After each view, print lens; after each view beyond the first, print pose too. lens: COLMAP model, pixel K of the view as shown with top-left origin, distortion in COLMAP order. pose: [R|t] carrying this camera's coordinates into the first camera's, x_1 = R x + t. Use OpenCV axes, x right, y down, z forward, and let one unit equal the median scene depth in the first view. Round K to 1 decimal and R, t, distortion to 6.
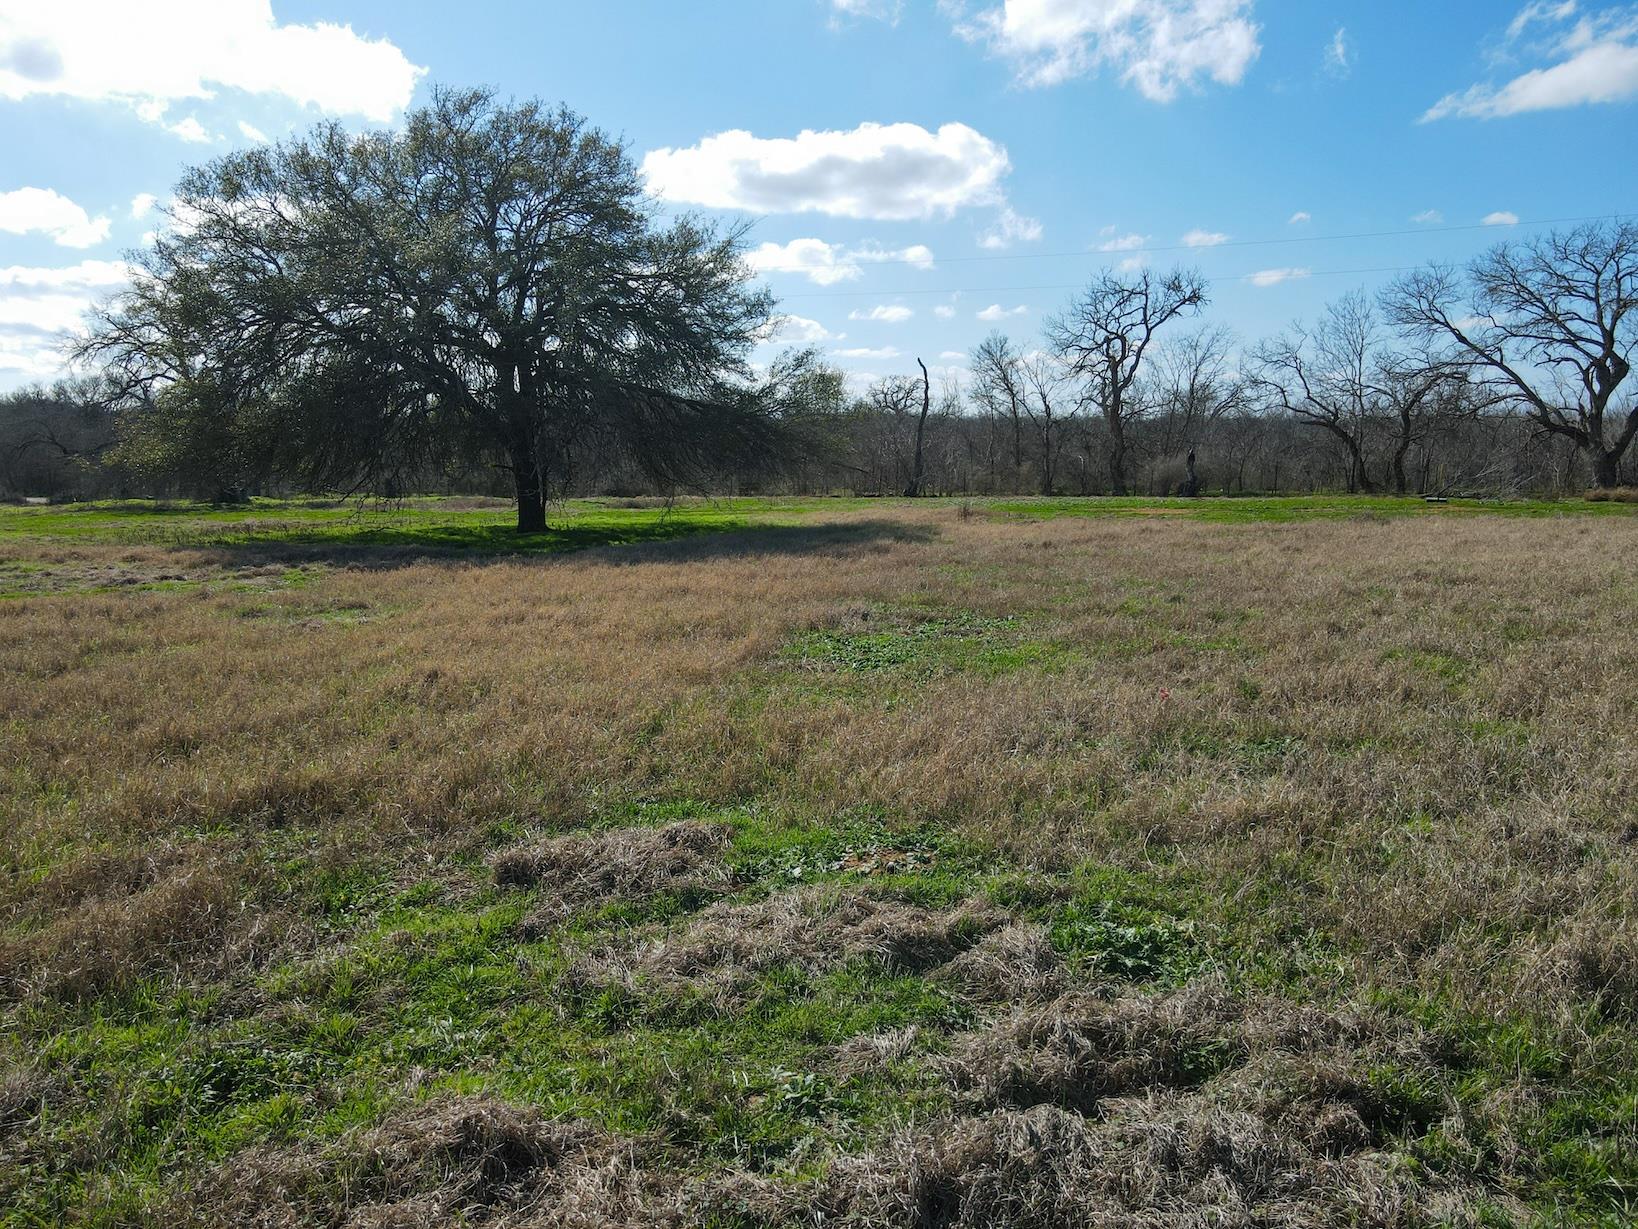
lens RADIAL K [[1209.4, 0, 819.0], [0, 1209.4, 614.5], [0, 0, 1]] dist [-0.012185, 0.029583]
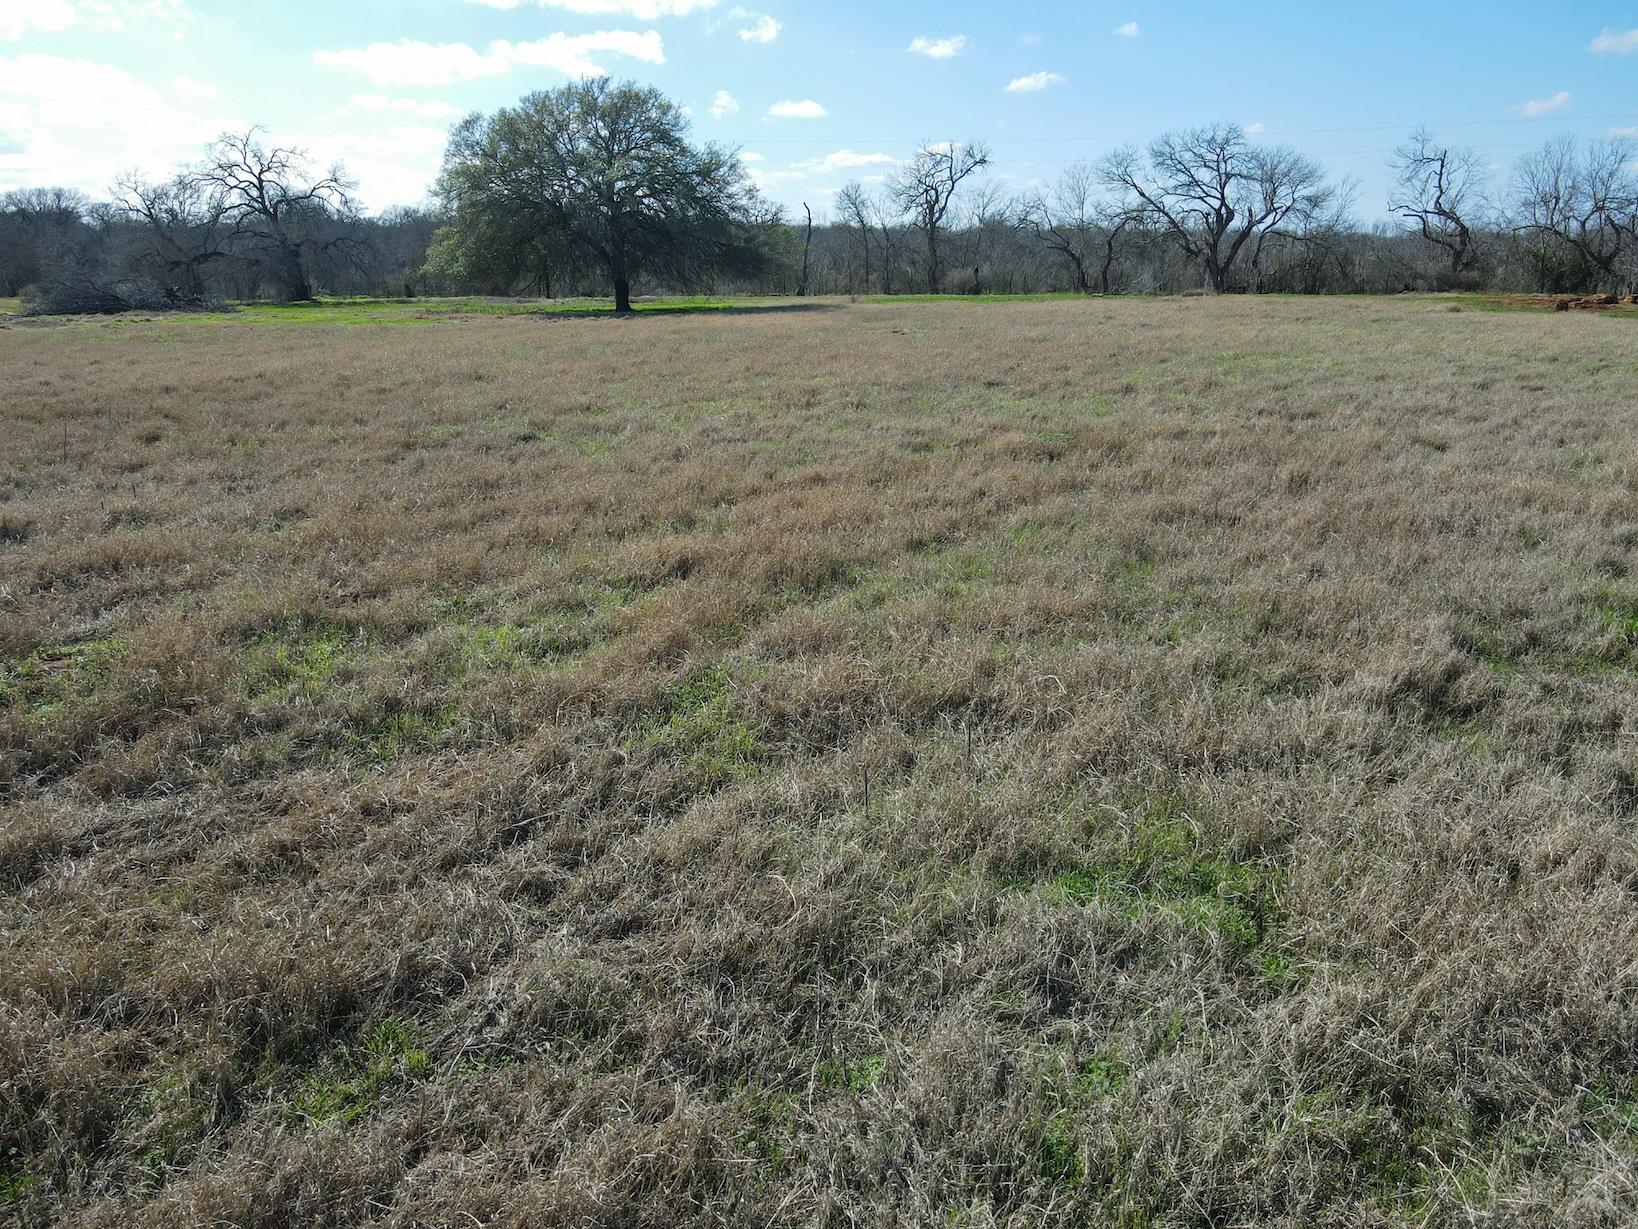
lens RADIAL K [[1209.4, 0, 819.0], [0, 1209.4, 614.5], [0, 0, 1]] dist [-0.012185, 0.029583]
pose [[0.990084, -0.036998, 0.135520, -0.126145], [0.015353, 0.987414, 0.157407, 0.061635], [-0.139638, -0.153766, 0.978191, -0.573615]]
